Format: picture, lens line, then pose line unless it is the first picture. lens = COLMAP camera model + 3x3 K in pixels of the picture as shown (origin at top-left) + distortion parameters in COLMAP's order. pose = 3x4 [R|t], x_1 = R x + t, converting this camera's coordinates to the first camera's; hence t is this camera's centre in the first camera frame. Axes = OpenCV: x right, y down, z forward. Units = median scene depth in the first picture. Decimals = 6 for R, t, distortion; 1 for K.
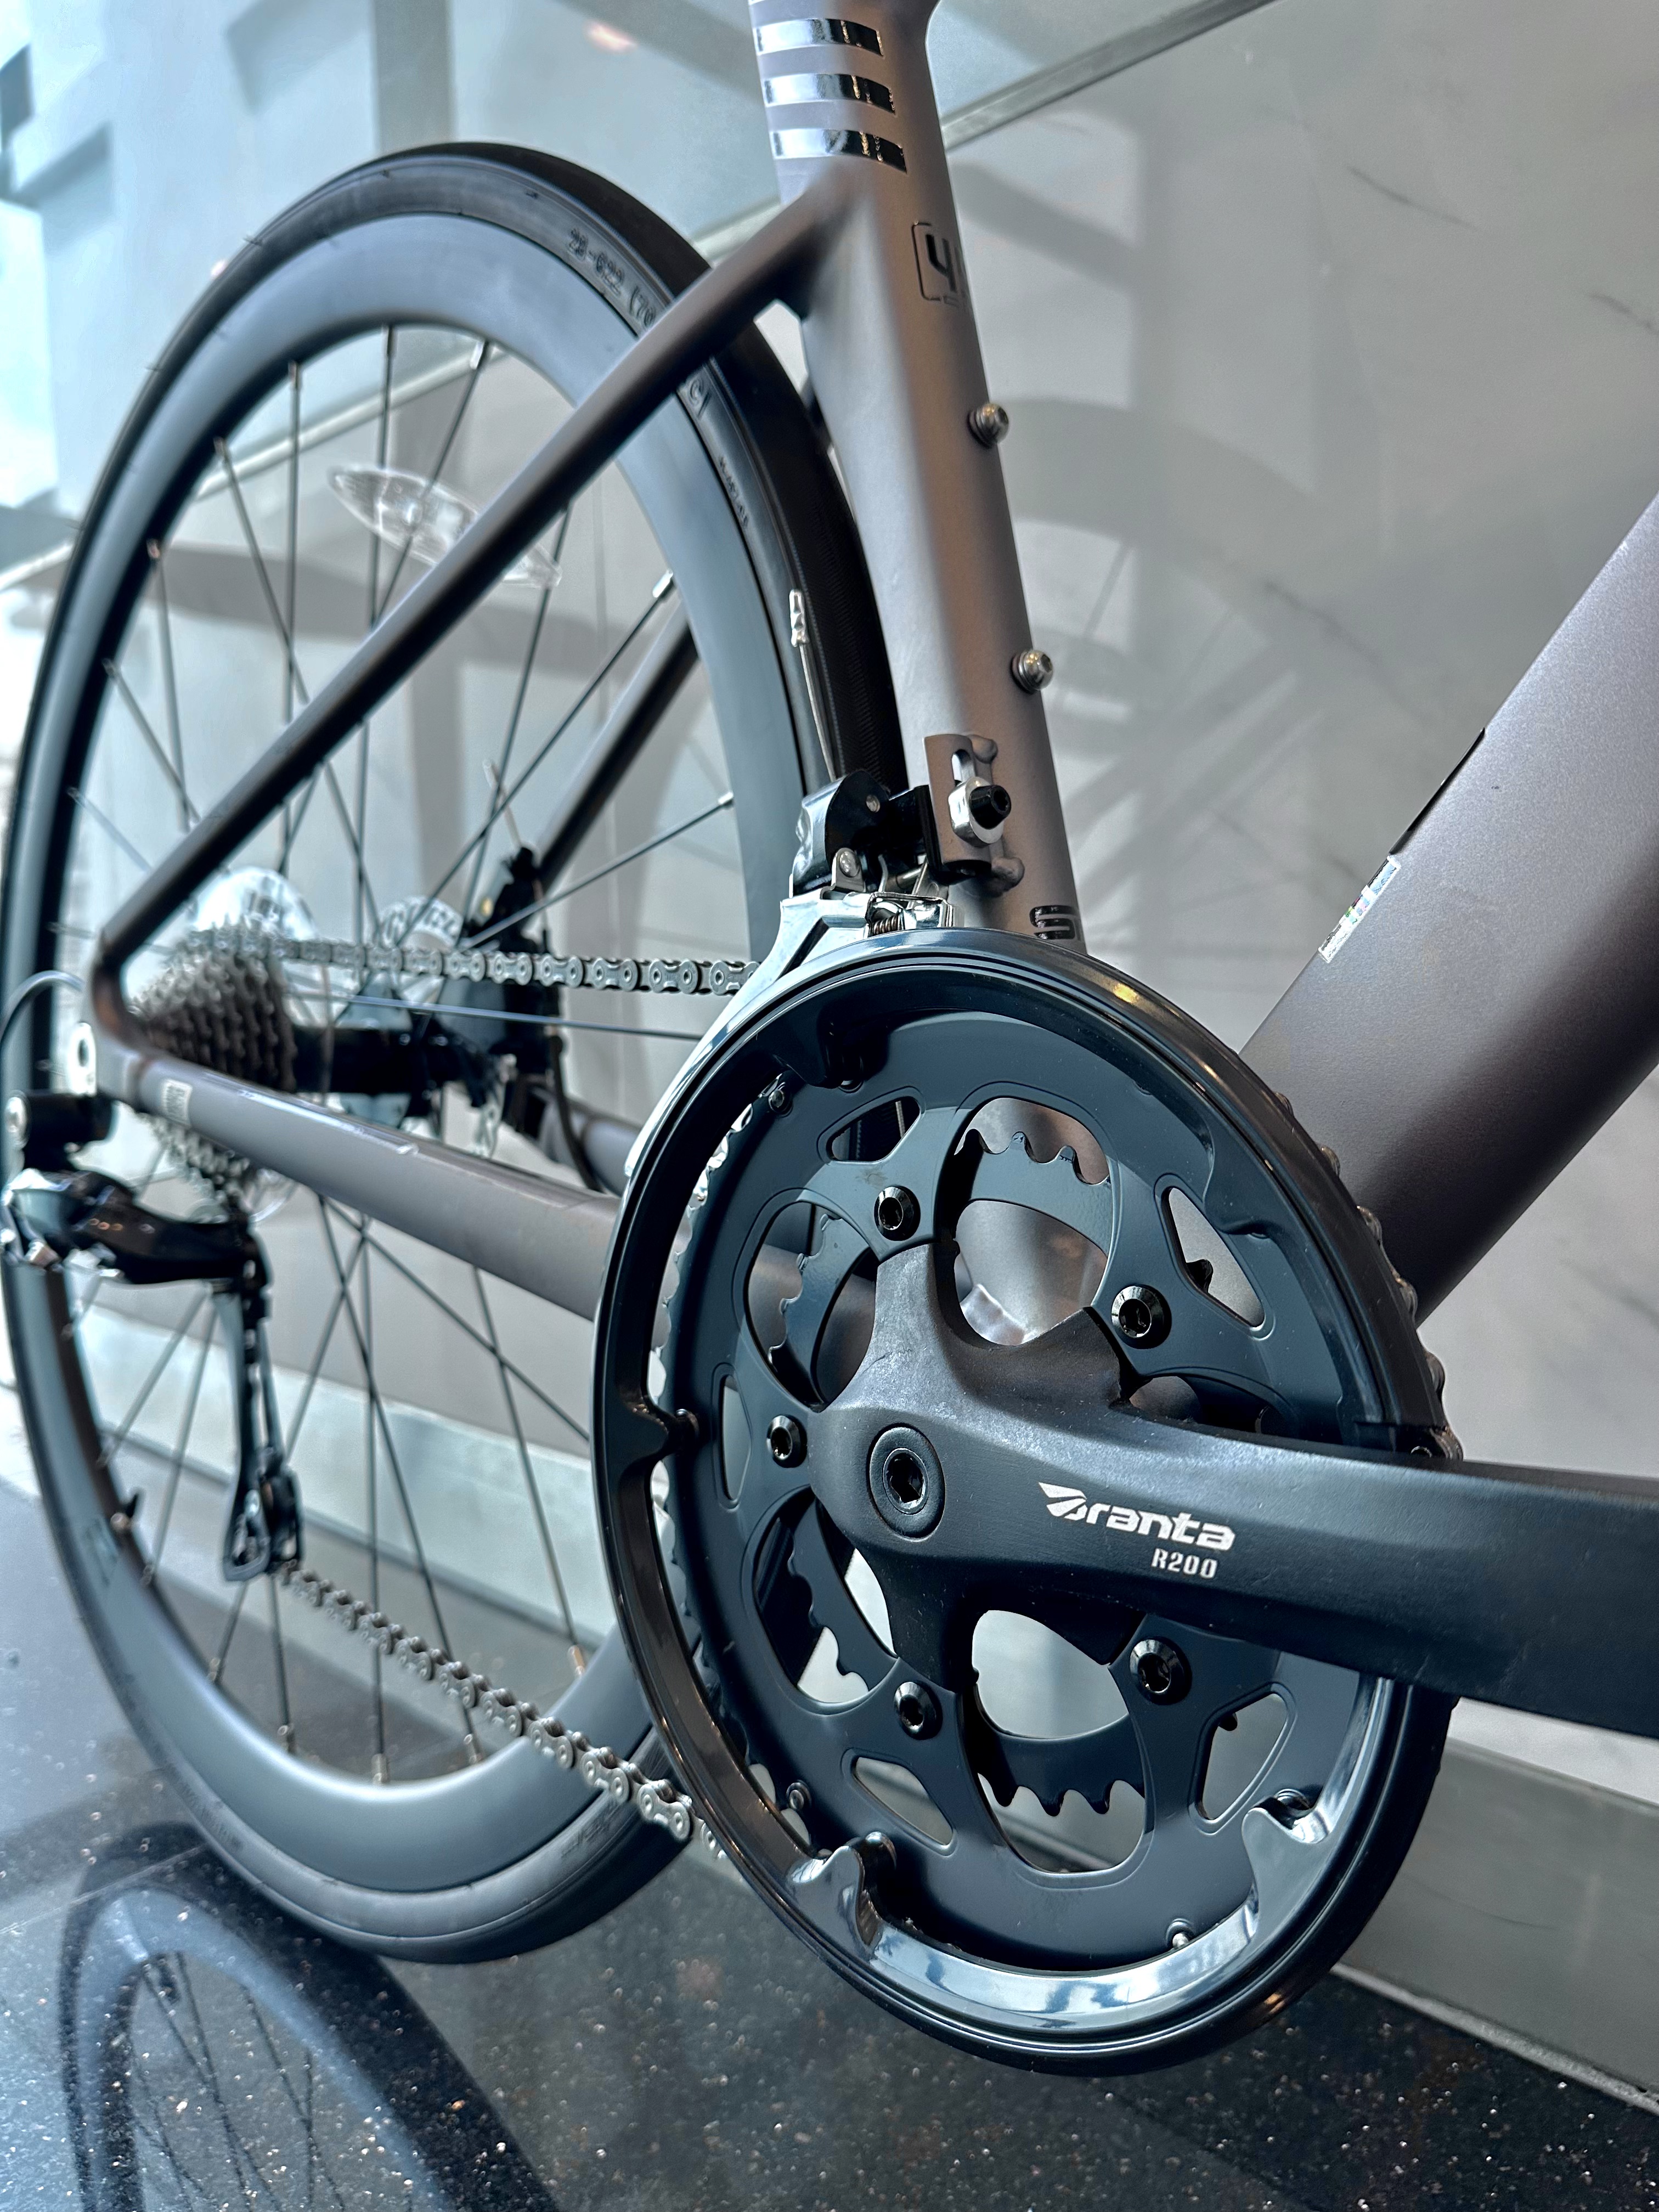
lens RADIAL K [[1579.1, 0, 841.3], [0, 1579.1, 1085.4], [0, 0, 1]] dist [0.123303, -0.183494]
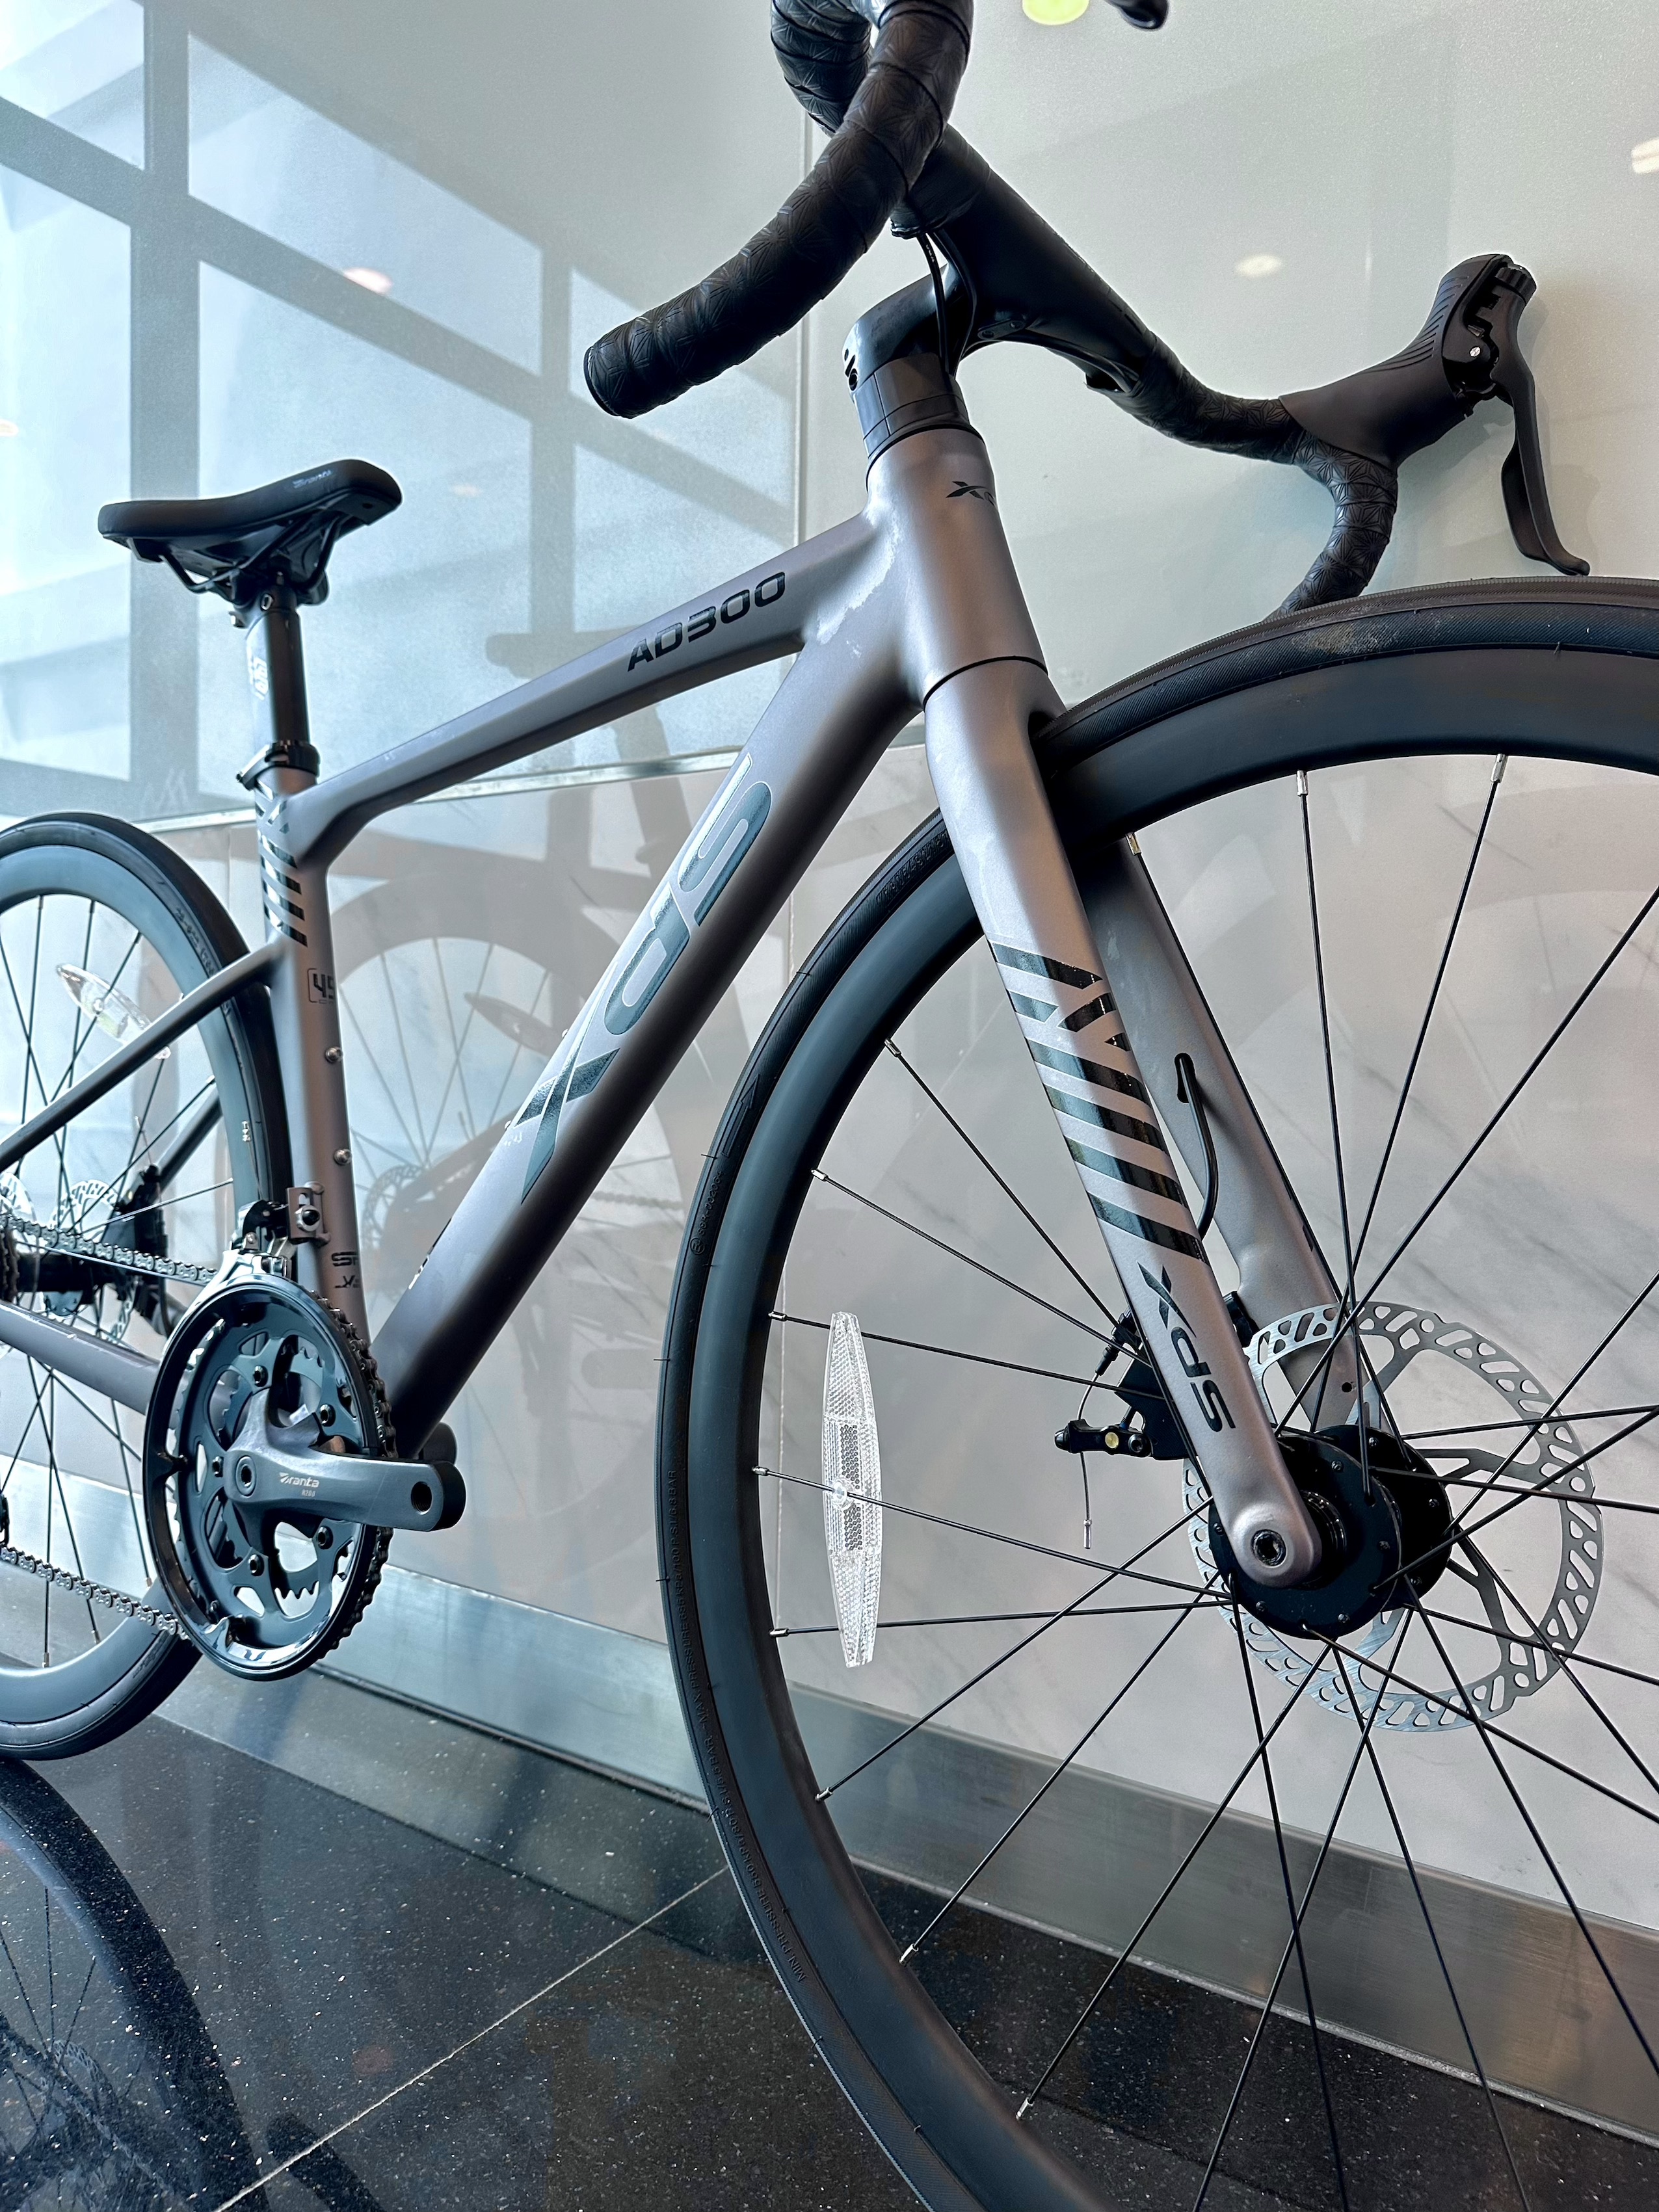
lens RADIAL K [[1589.8, 0, 821.0], [0, 1589.8, 1074.4], [0, 0, 1]] dist [0.103235, -0.185507]
pose [[0.990199, 0.032792, 0.135763, 0.545847], [-0.023195, 0.997158, -0.071681, -0.234911], [-0.137727, 0.067829, 0.988145, -1.696576]]
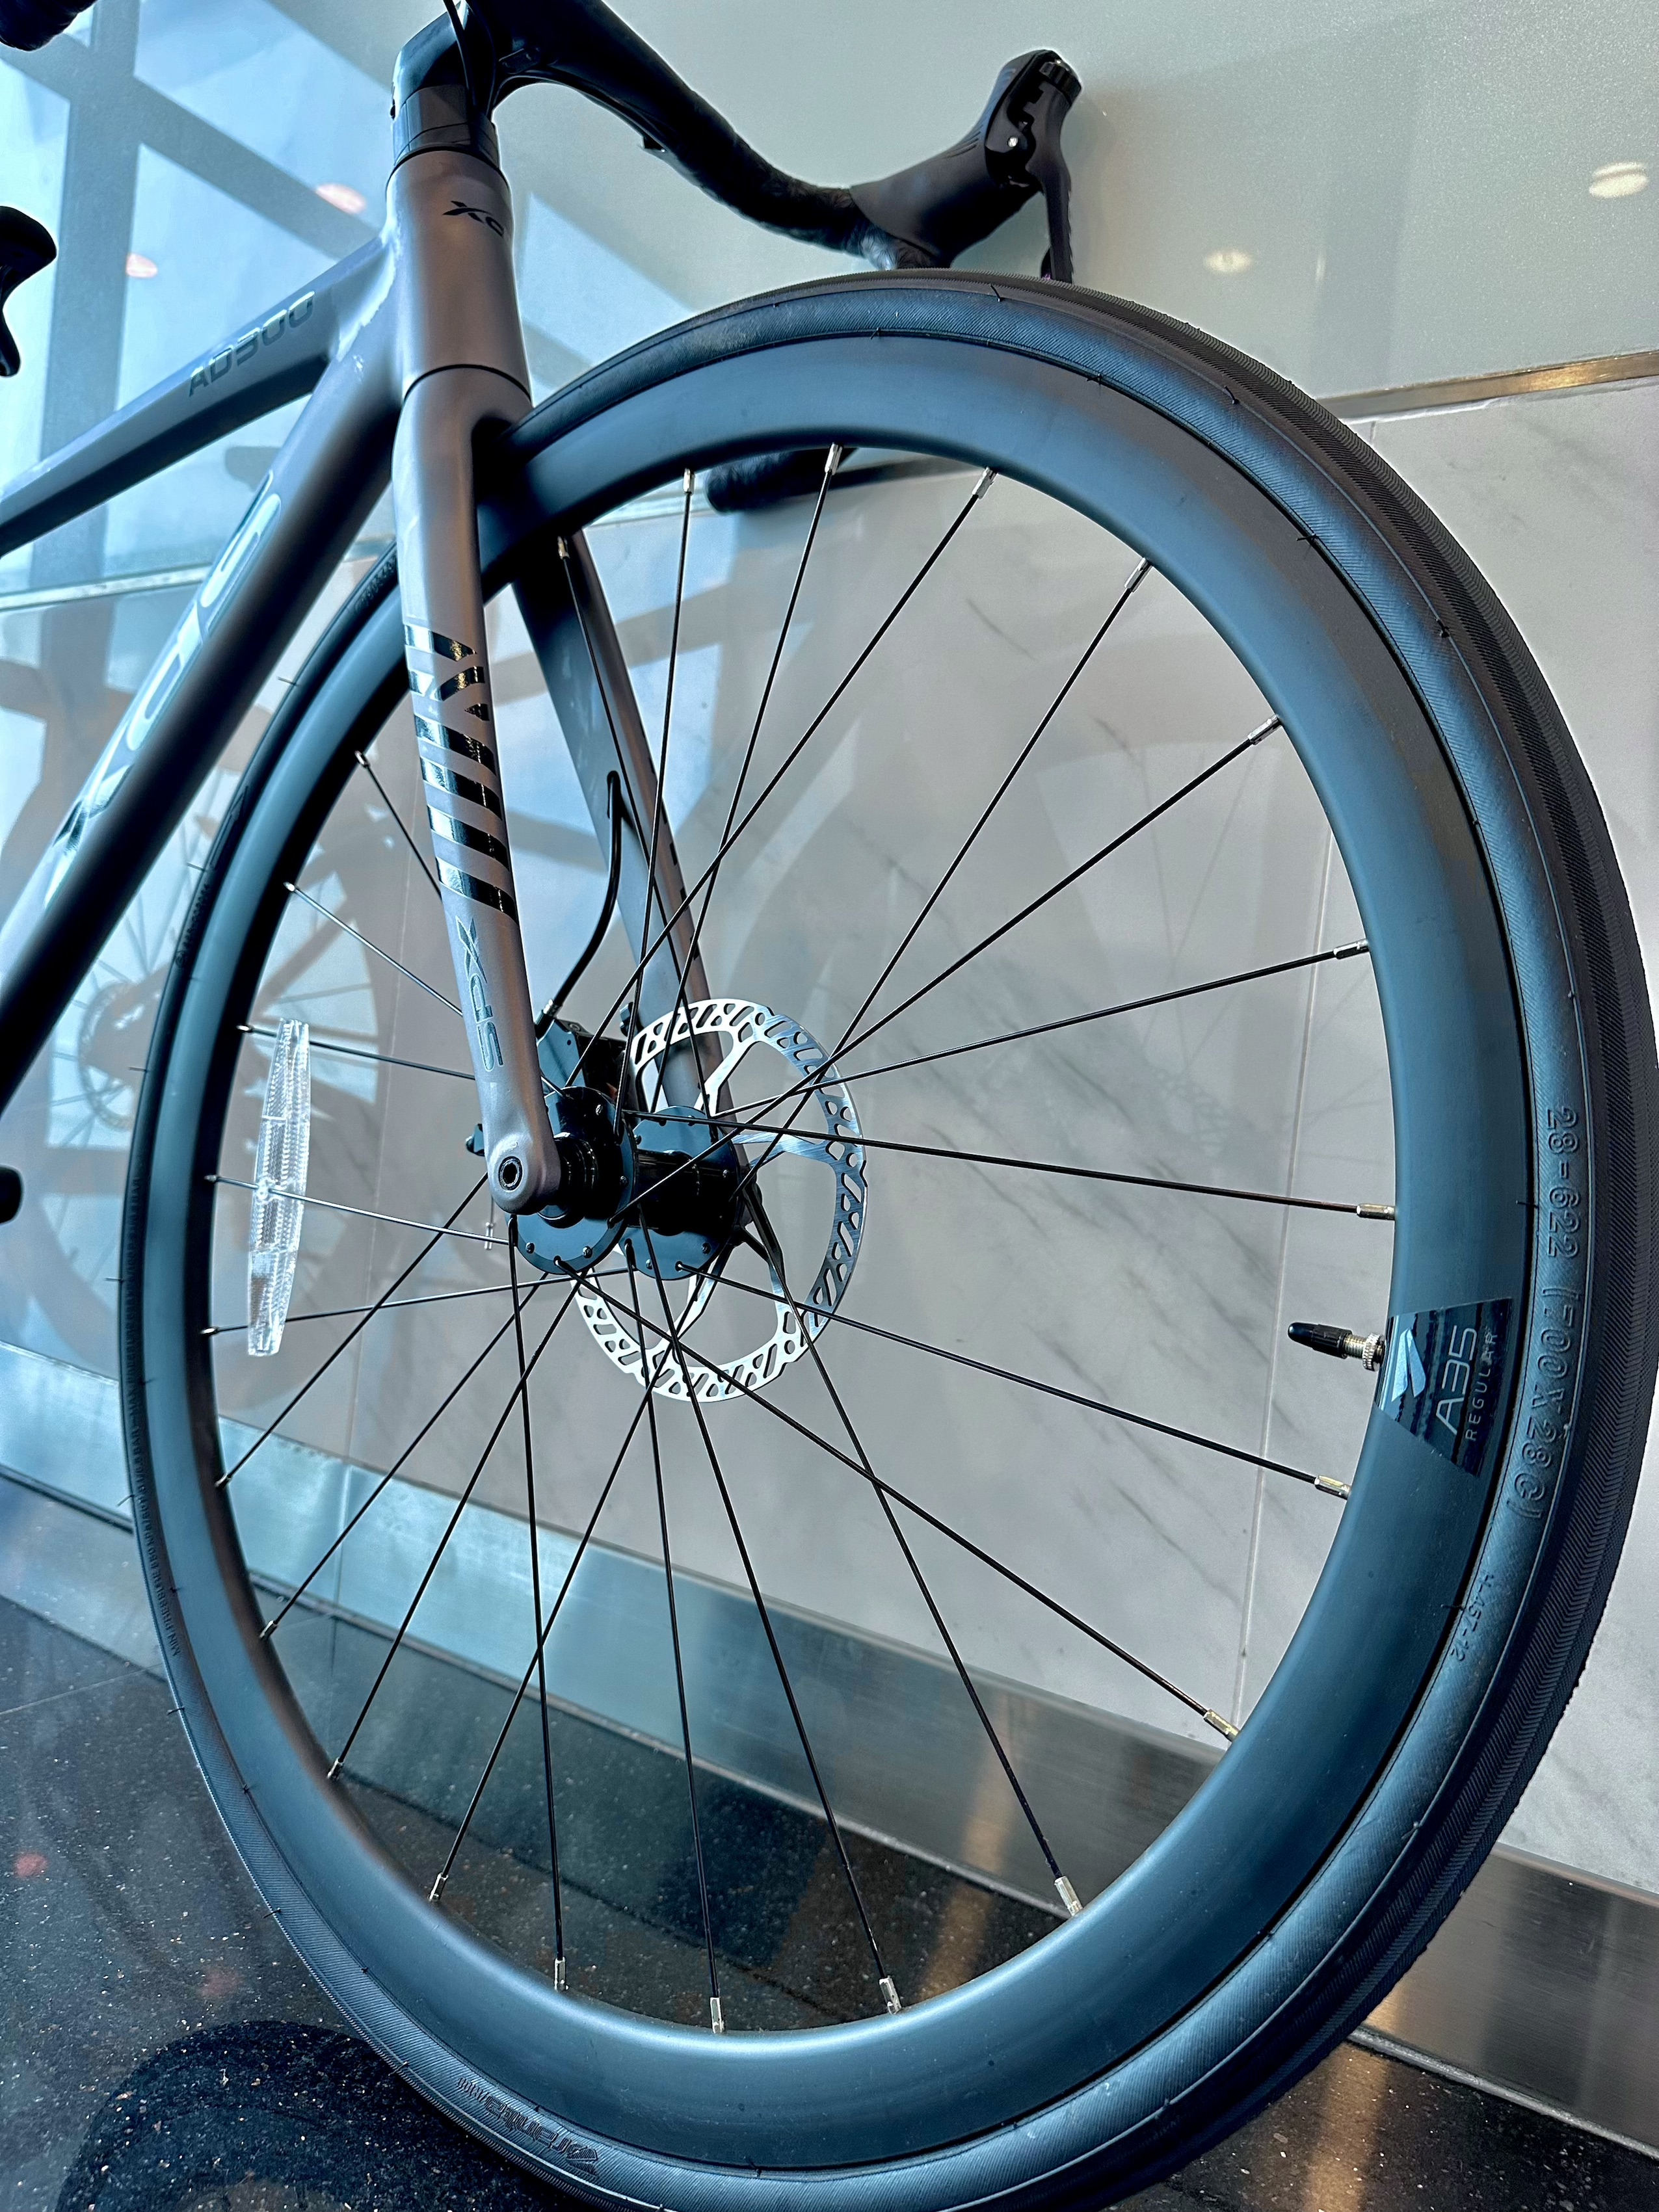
lens RADIAL K [[1589.8, 0, 821.0], [0, 1589.8, 1074.4], [0, 0, 1]] dist [0.103235, -0.185507]
pose [[0.981969, 0.115746, 0.149467, 1.231373], [-0.105992, 0.991780, -0.071679, 0.072457], [-0.156535, 0.054544, 0.986165, -1.811747]]
